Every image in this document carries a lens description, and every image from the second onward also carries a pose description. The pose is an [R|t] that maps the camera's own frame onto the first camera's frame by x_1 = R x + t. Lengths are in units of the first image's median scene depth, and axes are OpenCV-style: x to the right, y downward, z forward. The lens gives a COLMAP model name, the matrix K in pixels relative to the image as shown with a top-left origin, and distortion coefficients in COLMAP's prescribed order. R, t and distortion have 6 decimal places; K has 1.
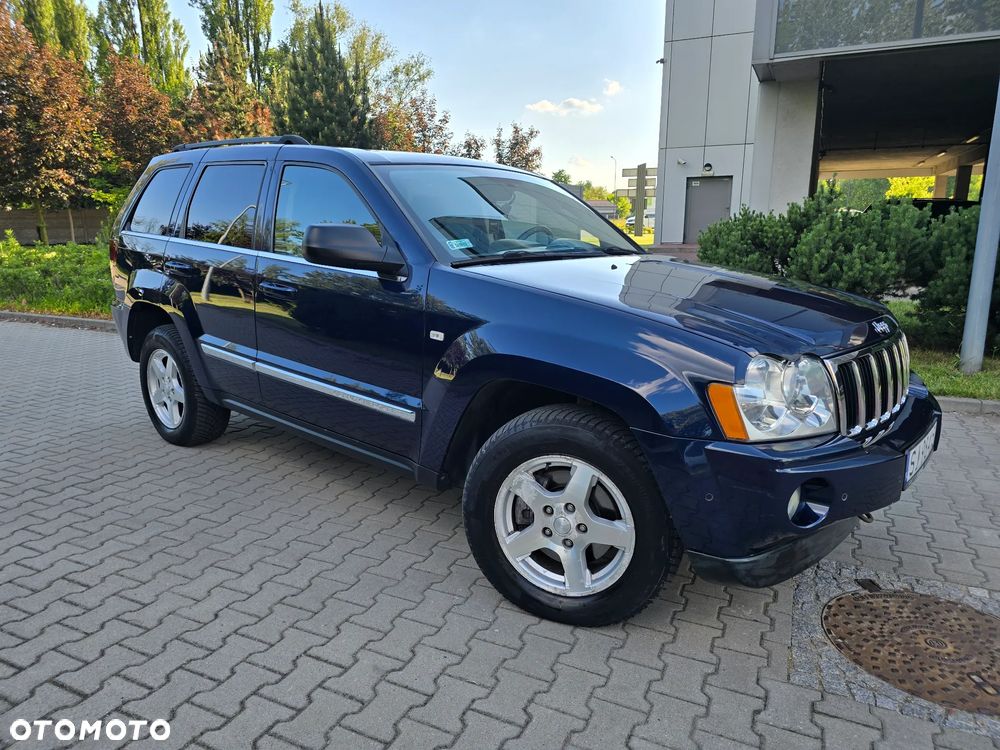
lens RADIAL K [[671.2, 0, 497.6], [0, 671.2, 376.5], [0, 0, 1]] dist [0.042282, -0.028570]
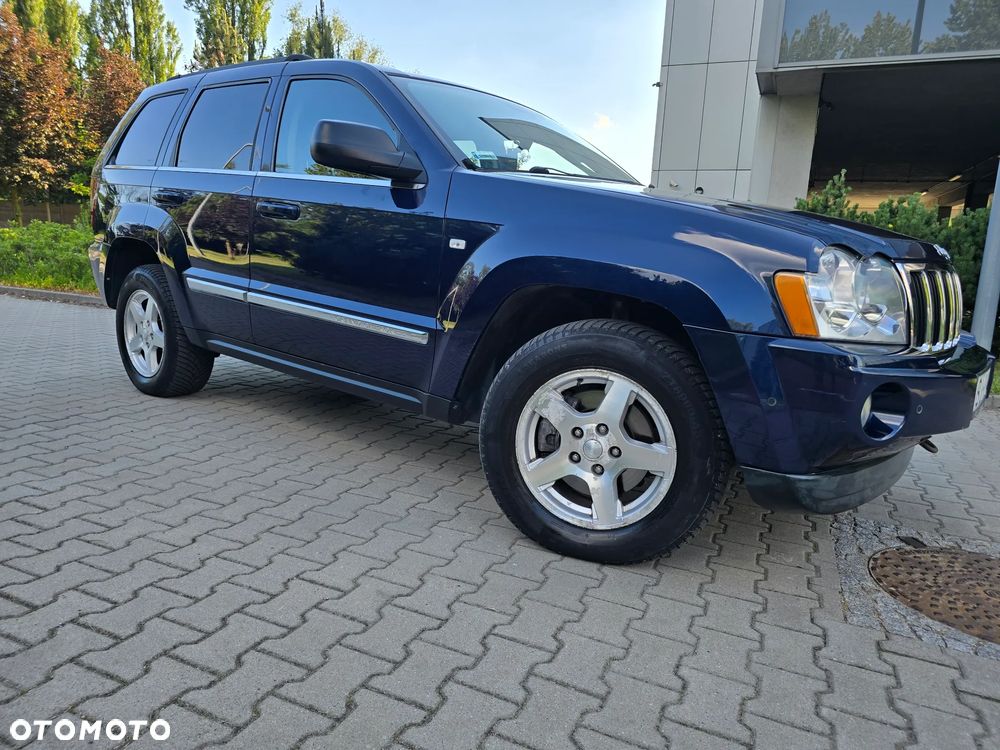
lens RADIAL K [[673.2, 0, 504.7], [0, 673.2, 378.5], [0, 0, 1]] dist [0.045499, -0.031954]
pose [[0.998330, 0.043658, 0.037830, -0.048517], [-0.042500, 0.998619, -0.030894, 0.131360], [-0.039126, 0.029234, 0.998807, 0.086903]]
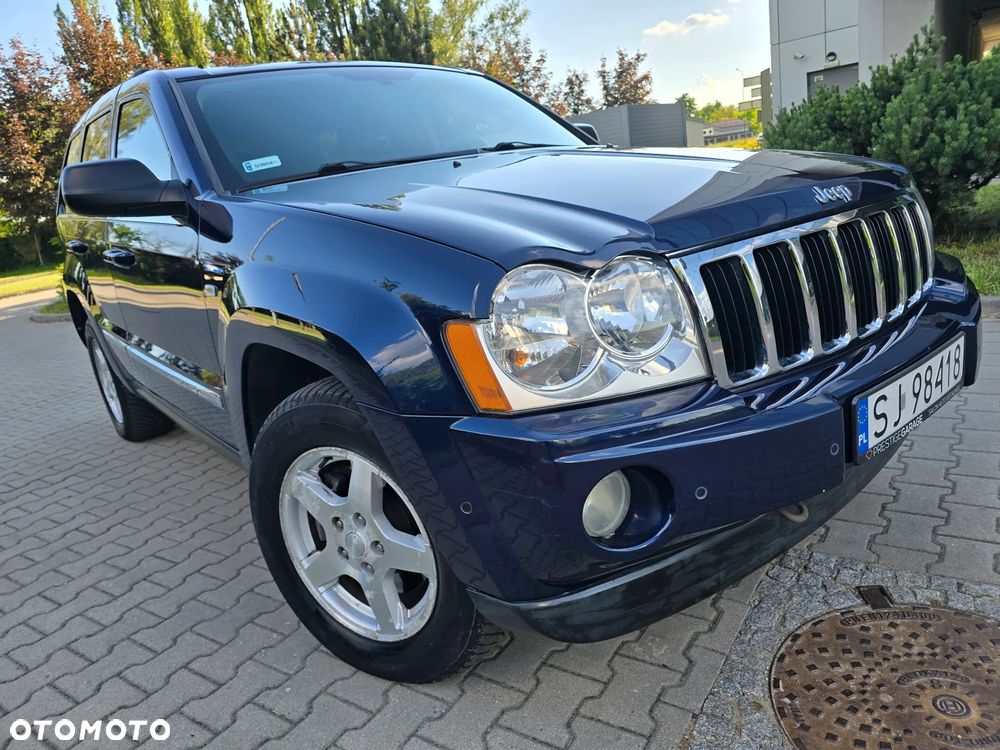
lens RADIAL K [[680.2, 0, 503.8], [0, 680.2, 374.0], [0, 0, 1]] dist [0.033419, -0.023416]
pose [[0.976794, -0.091289, -0.193755, 0.328196], [0.103736, 0.993079, 0.055079, 0.018859], [0.187385, -0.073900, 0.979503, 0.284737]]
